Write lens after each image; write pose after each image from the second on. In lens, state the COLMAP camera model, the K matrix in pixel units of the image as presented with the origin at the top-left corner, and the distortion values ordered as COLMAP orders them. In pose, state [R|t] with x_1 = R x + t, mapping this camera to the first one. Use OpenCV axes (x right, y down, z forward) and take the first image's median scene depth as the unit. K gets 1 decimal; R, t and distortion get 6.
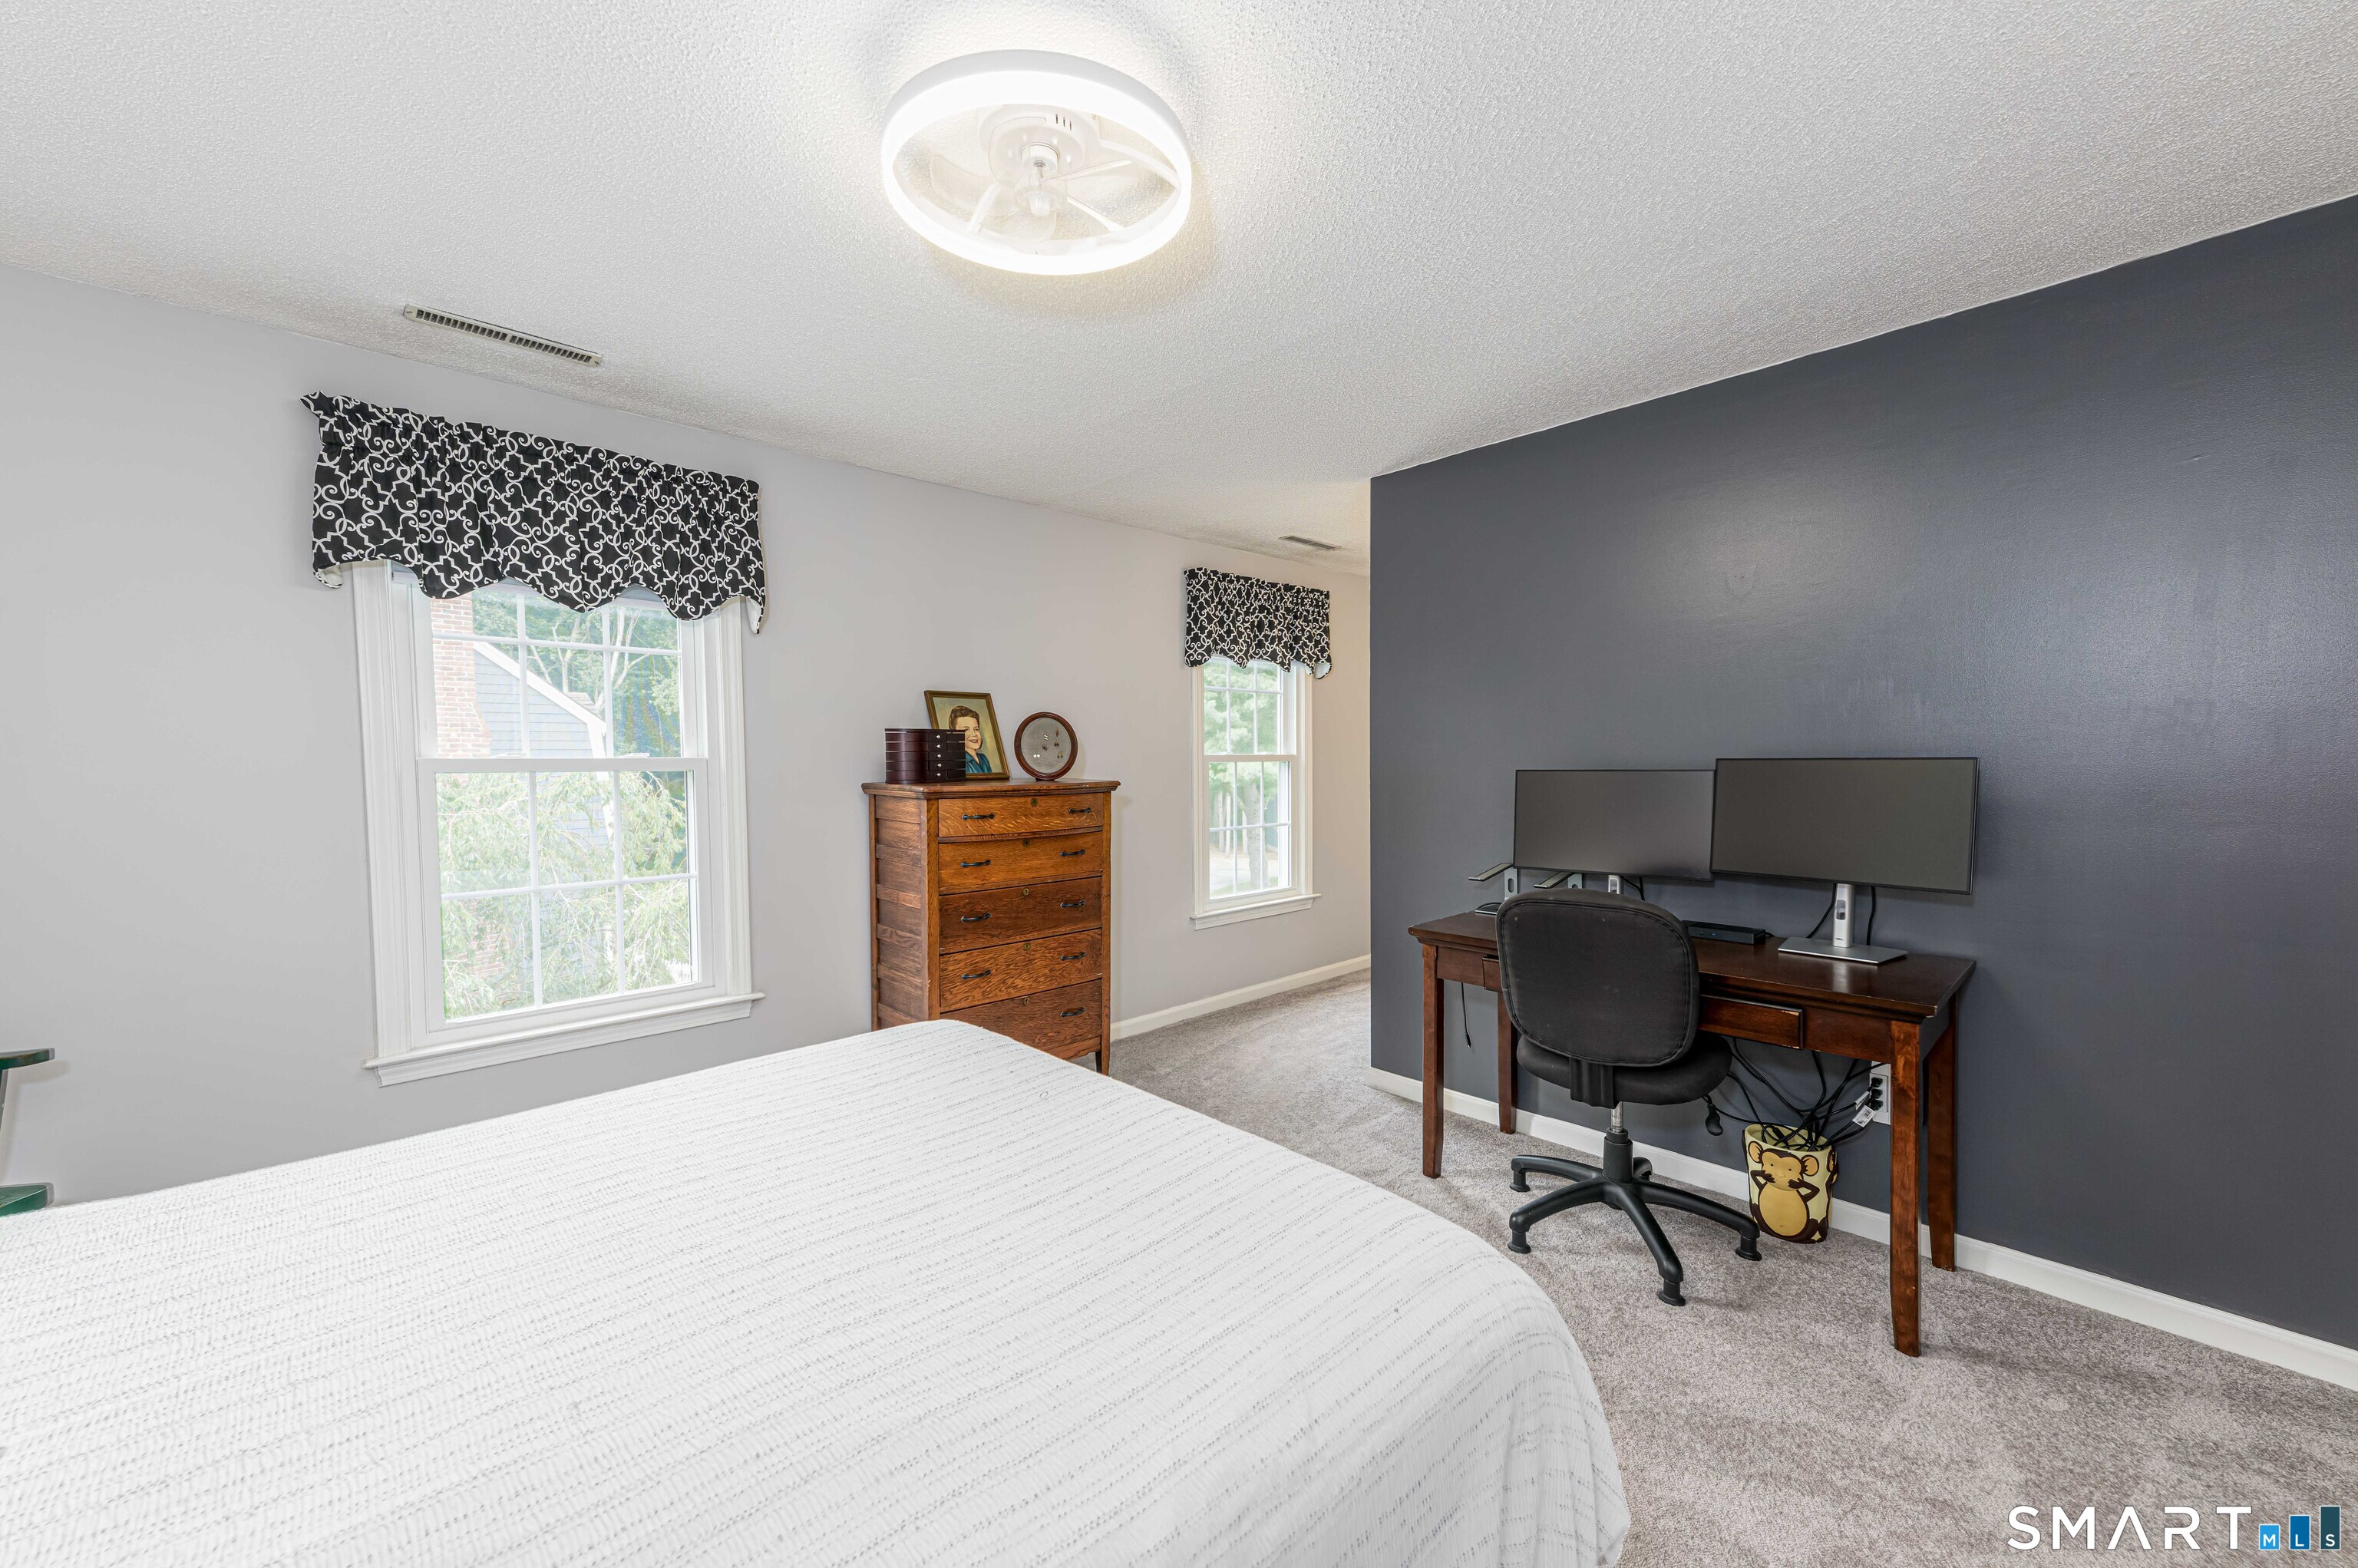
lens RADIAL K [[919.2, 0, 1163.8], [0, 919.2, 795.4], [0, 0, 1]] dist [0.022484, 0.000688]
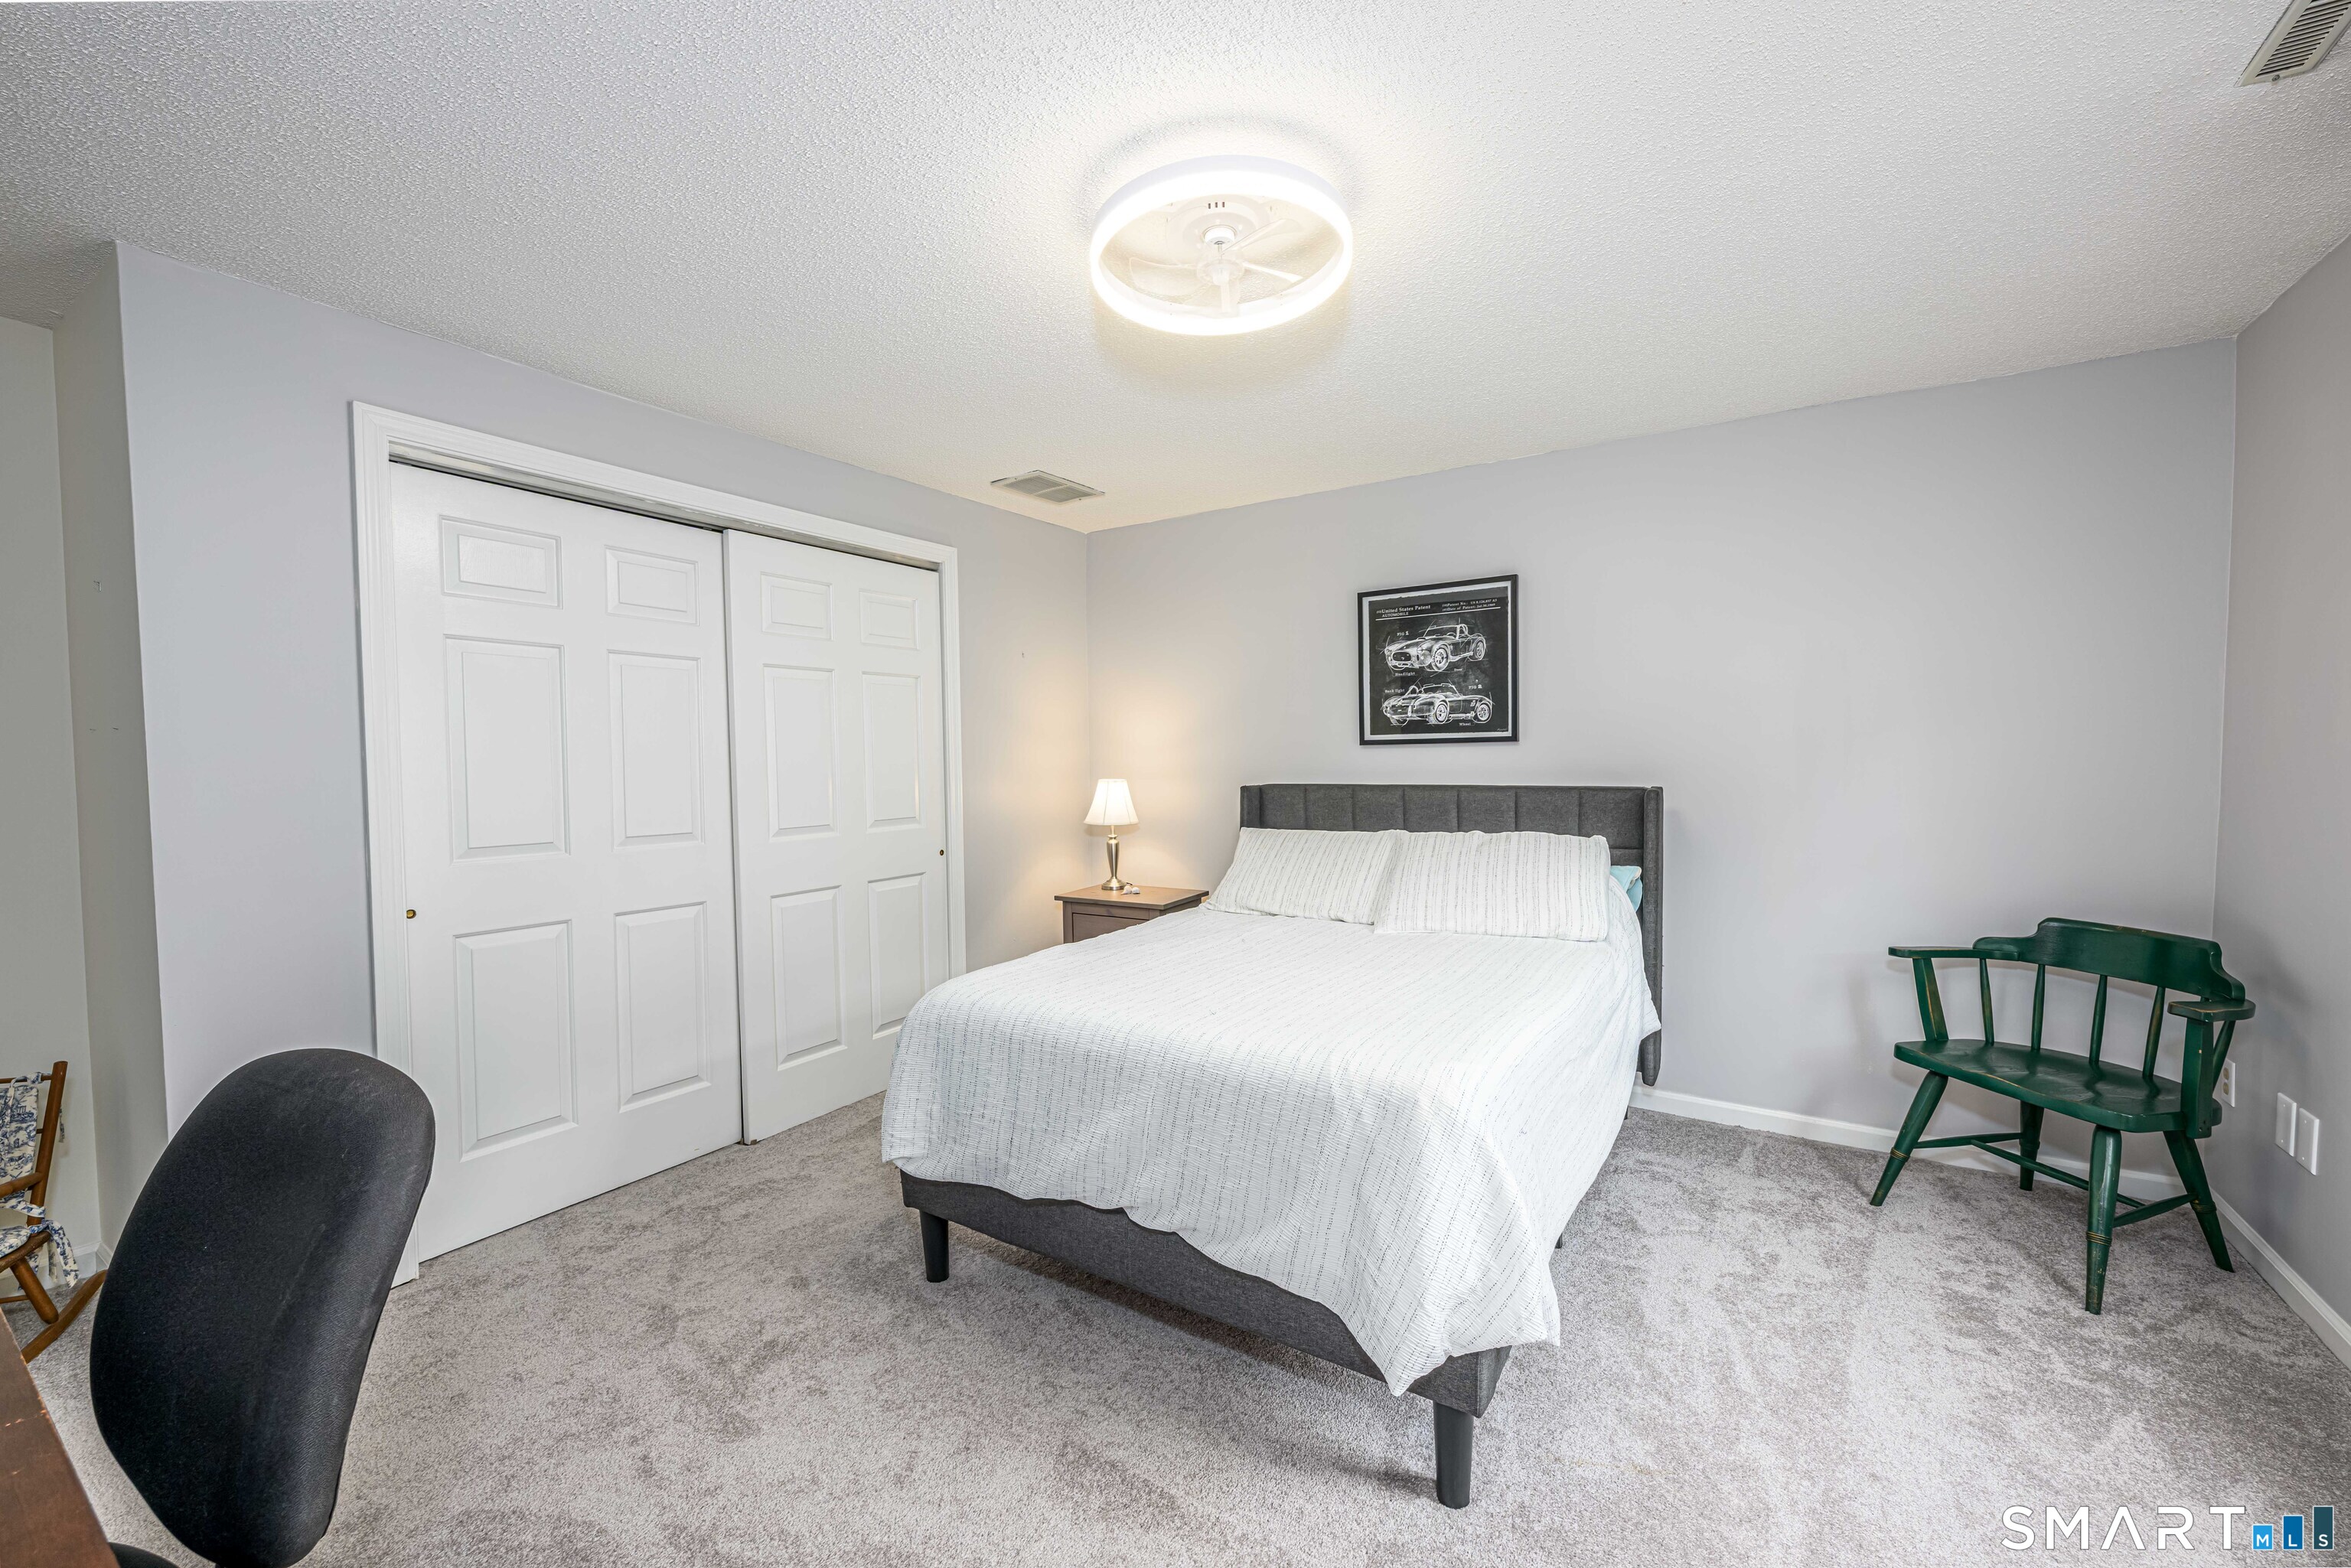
lens RADIAL K [[940.6, 0, 1162.1], [0, 940.6, 788.6], [0, 0, 1]] dist [0.000122, 0.000266]
pose [[-0.971898, 0.023432, -0.234234, 0.123239], [0.007369, 0.997574, 0.069216, -0.040583], [0.235288, 0.065545, -0.969713, 1.169399]]
